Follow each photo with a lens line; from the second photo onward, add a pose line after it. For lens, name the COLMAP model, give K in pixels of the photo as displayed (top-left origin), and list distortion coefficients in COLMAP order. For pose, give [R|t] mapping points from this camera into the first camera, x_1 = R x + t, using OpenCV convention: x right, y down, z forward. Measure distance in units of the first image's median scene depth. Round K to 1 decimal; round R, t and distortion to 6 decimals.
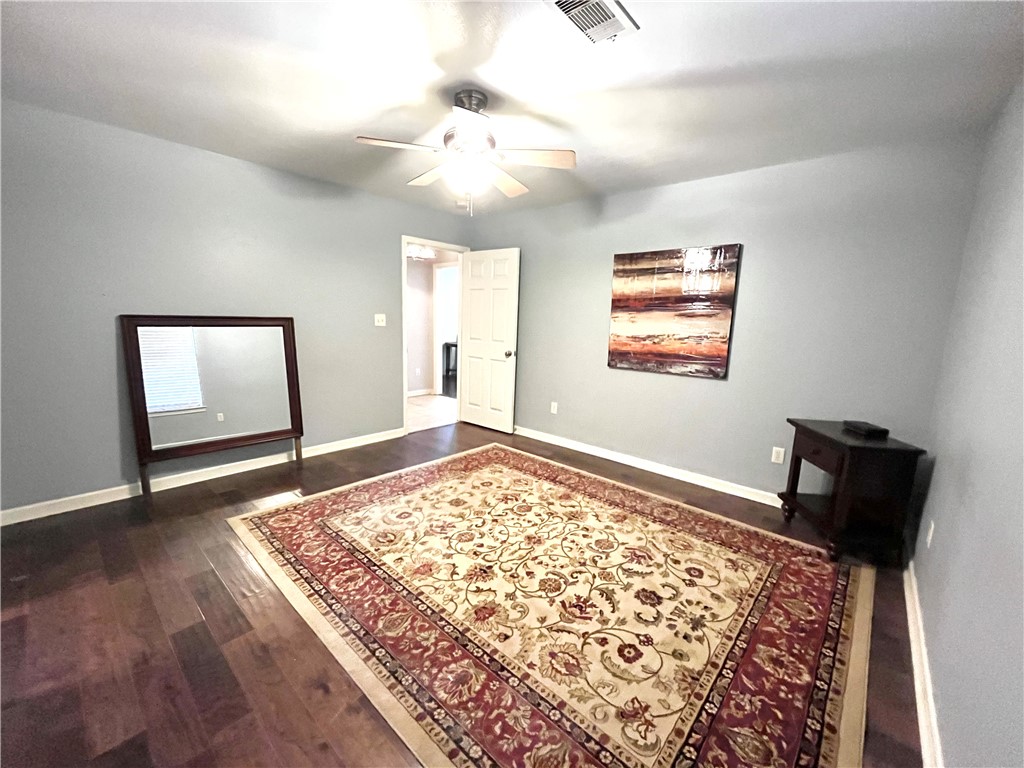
lens RADIAL K [[412.6, 0, 510.3], [0, 412.6, 386.4], [0, 0, 1]] dist [-0.006656, 0.000291]
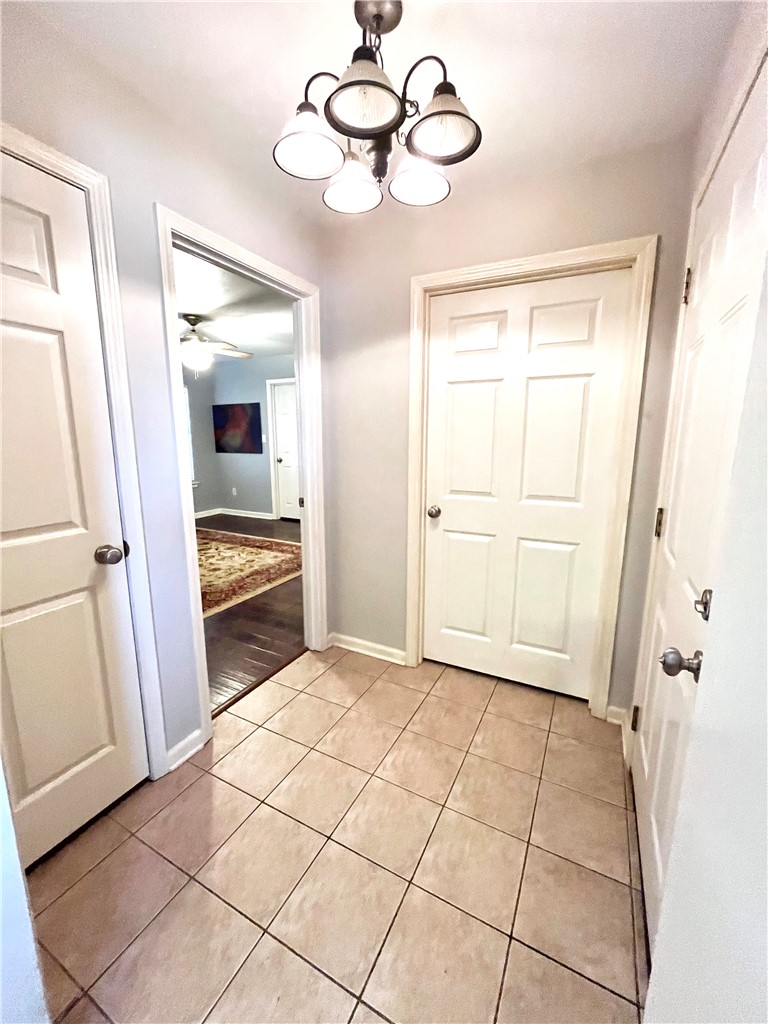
lens RADIAL K [[412.6, 0, 384.4], [0, 412.6, 509.7], [0, 0, 1]] dist [-0.006656, 0.000291]
pose [[-0.967623, 0.007149, -0.252297, -0.334777], [-0.076785, 0.943882, 0.321234, -0.399343], [0.240435, 0.330206, -0.912773, 2.350018]]
